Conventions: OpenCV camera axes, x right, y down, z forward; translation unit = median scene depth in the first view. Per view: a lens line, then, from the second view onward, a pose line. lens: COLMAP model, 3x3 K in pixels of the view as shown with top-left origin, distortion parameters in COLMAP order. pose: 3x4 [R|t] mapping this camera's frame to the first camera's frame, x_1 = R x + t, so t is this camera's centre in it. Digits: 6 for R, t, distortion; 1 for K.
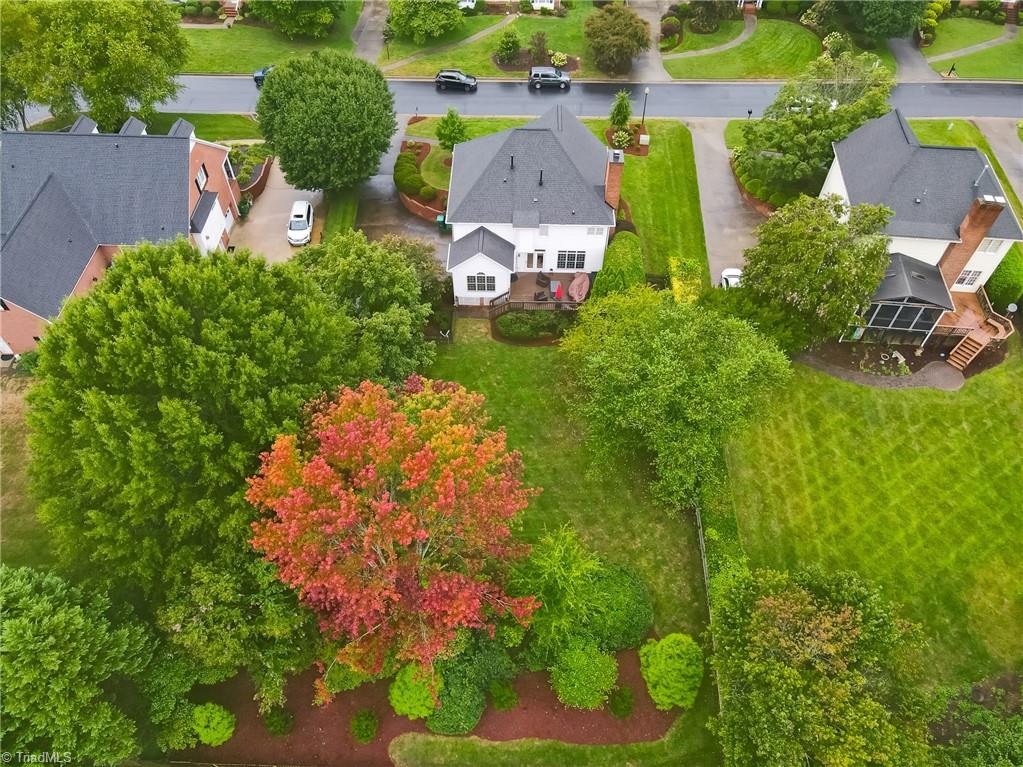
lens RADIAL K [[770.4, 0, 511.5], [0, 770.4, 383.5], [0, 0, 1]] dist [0.000170, 0.004410]
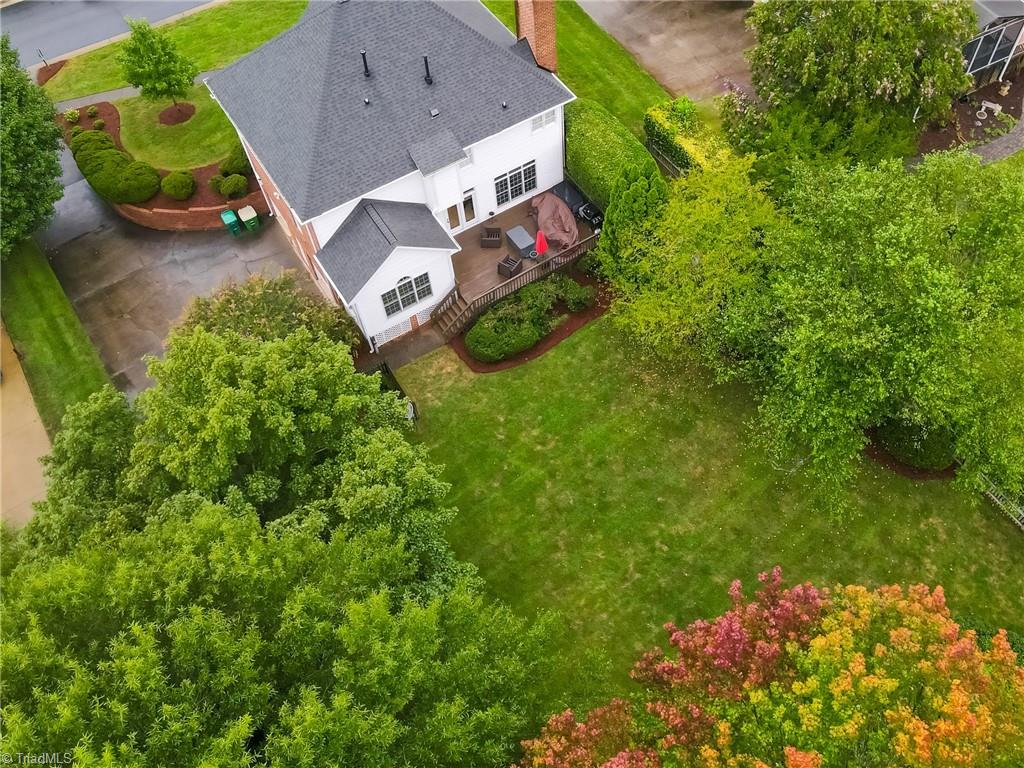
lens RADIAL K [[850.0, 0, 512.3], [0, 850.0, 290.6], [0, 0, 1]] dist [0.005298, 0.005156]
pose [[0.806094, -0.474226, 0.354009, -0.189271], [0.457347, 0.878844, 0.135889, -0.179888], [-0.375561, 0.052366, 0.925317, 0.425895]]
